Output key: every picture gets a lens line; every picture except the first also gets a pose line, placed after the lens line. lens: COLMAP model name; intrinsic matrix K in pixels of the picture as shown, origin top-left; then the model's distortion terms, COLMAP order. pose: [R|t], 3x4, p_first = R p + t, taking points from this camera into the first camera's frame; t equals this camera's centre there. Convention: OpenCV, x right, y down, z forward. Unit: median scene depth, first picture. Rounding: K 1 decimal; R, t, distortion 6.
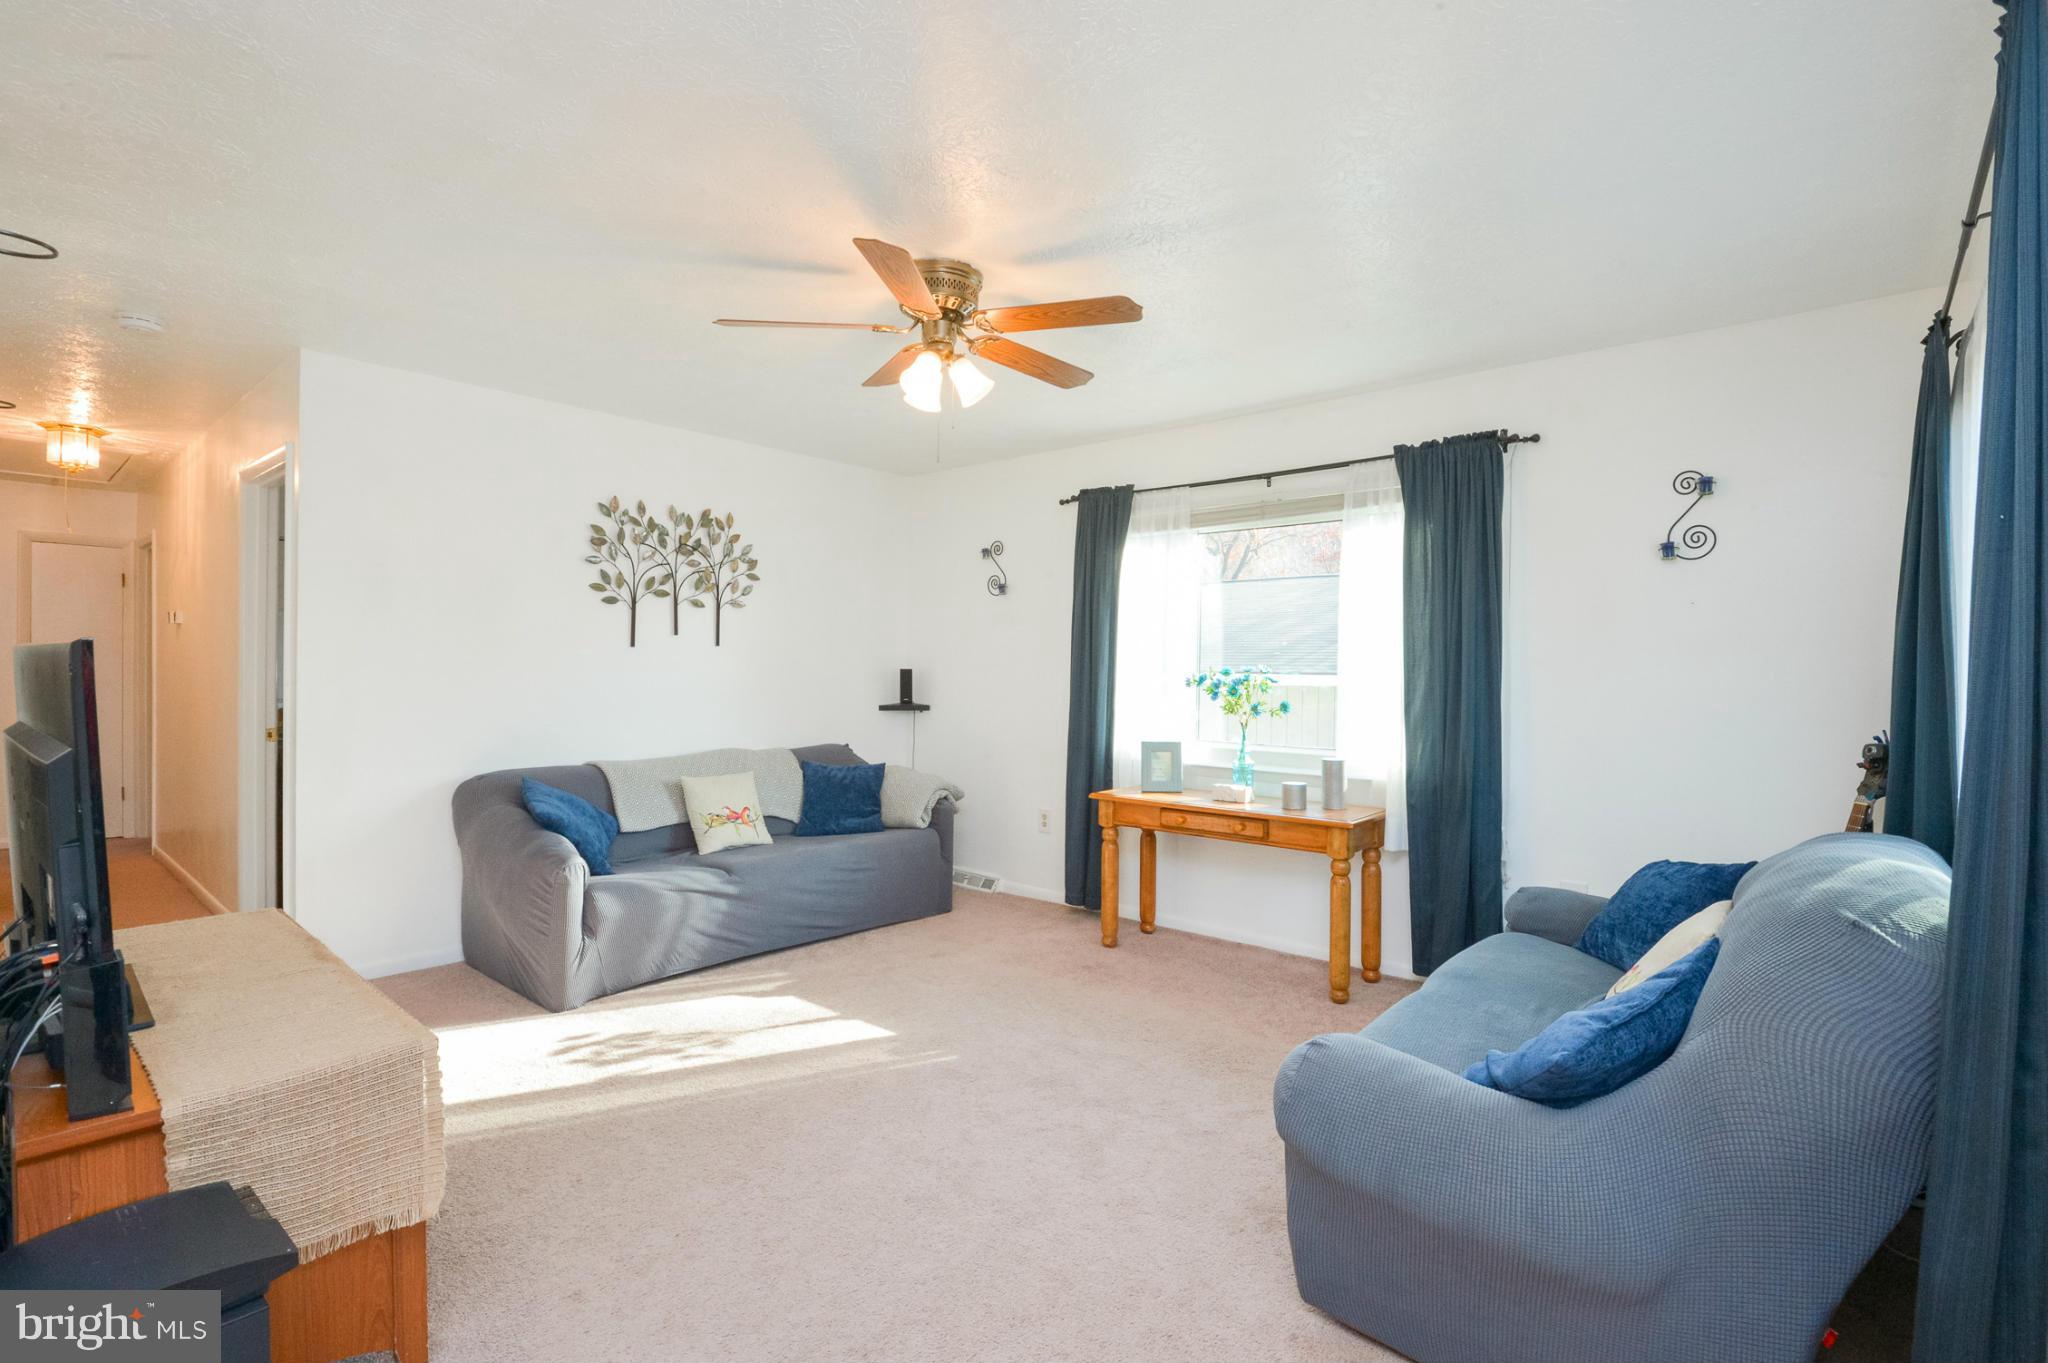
lens RADIAL K [[938.7, 0, 1023.4], [0, 938.7, 680.2], [0, 0, 1]] dist [-0.000135, -0.000512]
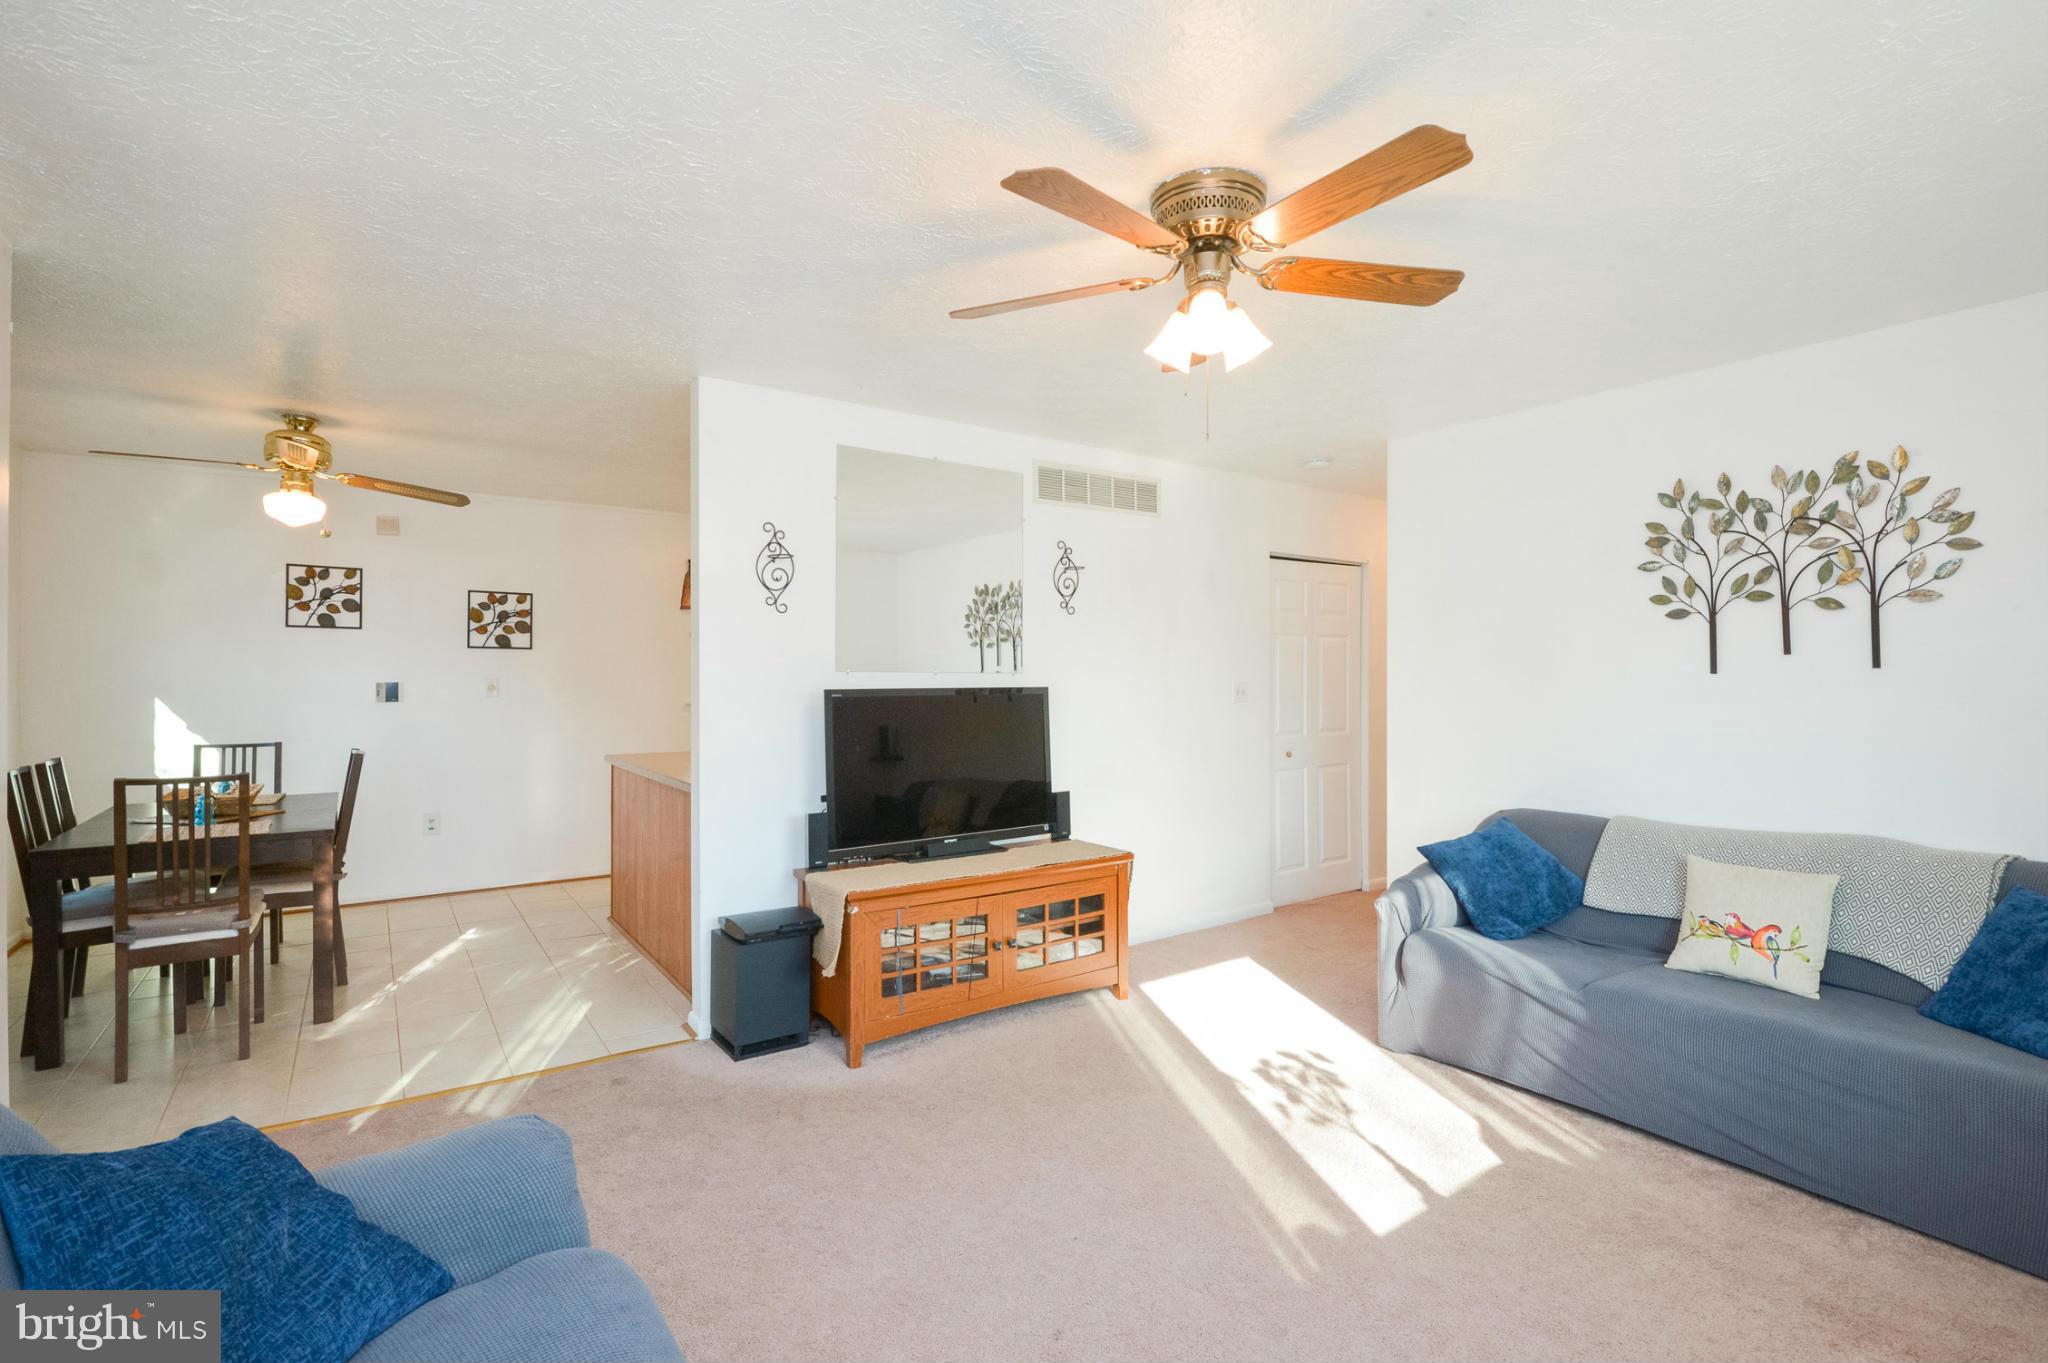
lens RADIAL K [[938.7, 0, 1026.5], [0, 938.7, 678.5], [0, 0, 1]] dist [-0.000135, -0.000512]
pose [[-0.234602, -0.000757, -0.972091, 0.426344], [-0.007310, 0.999973, 0.000985, -0.027536], [0.972064, 0.007337, -0.234601, 0.634891]]
